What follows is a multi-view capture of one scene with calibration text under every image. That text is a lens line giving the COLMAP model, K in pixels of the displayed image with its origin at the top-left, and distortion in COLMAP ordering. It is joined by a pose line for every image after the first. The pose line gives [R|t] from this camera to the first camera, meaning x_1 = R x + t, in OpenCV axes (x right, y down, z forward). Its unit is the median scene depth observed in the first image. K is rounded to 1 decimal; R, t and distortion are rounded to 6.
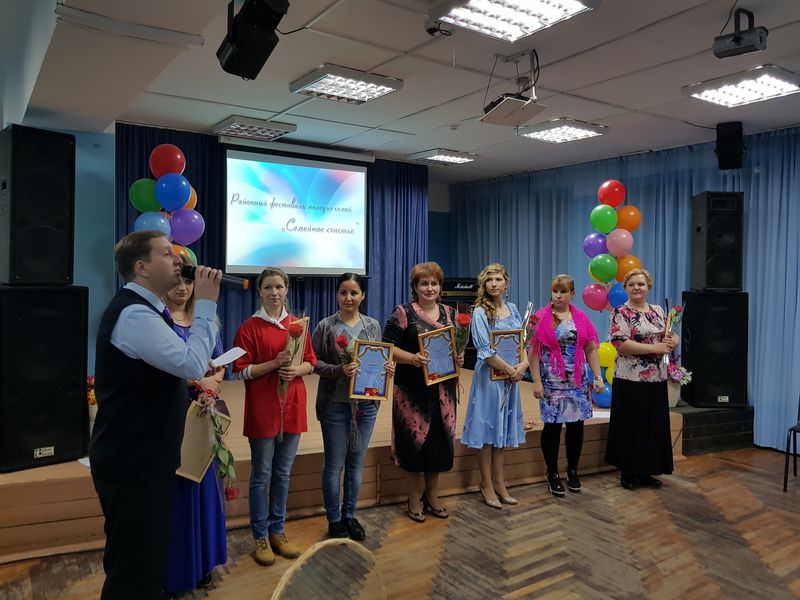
lens RADIAL K [[628.3, 0, 389.9], [0, 628.3, 288.4], [0, 0, 1]] dist [-0.002024, 0.000434]
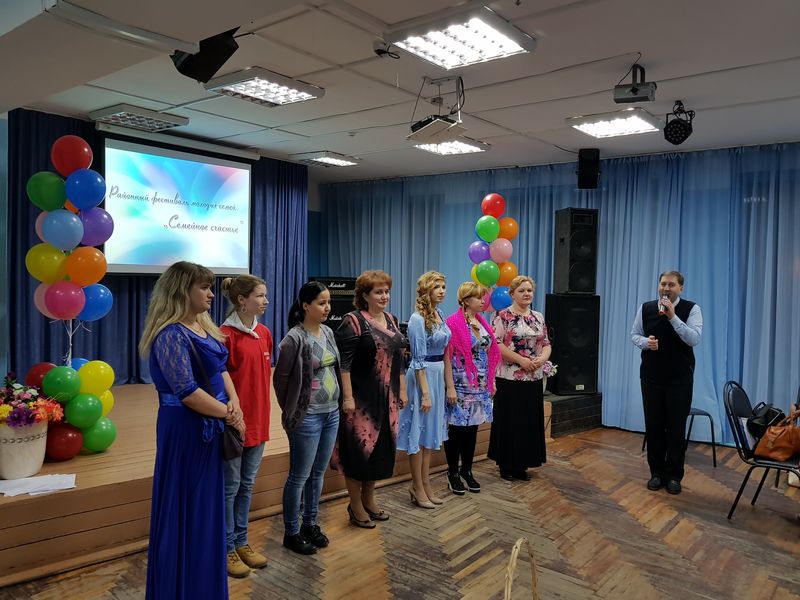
lens RADIAL K [[629.8, 0, 398.2], [0, 629.8, 296.2], [0, 0, 1]] dist [0.001988, -0.003557]
pose [[0.958061, 0.002316, 0.286555, -0.134996], [-0.009715, 0.999655, 0.024402, -0.019226], [-0.286400, -0.026162, 0.957753, -0.016587]]
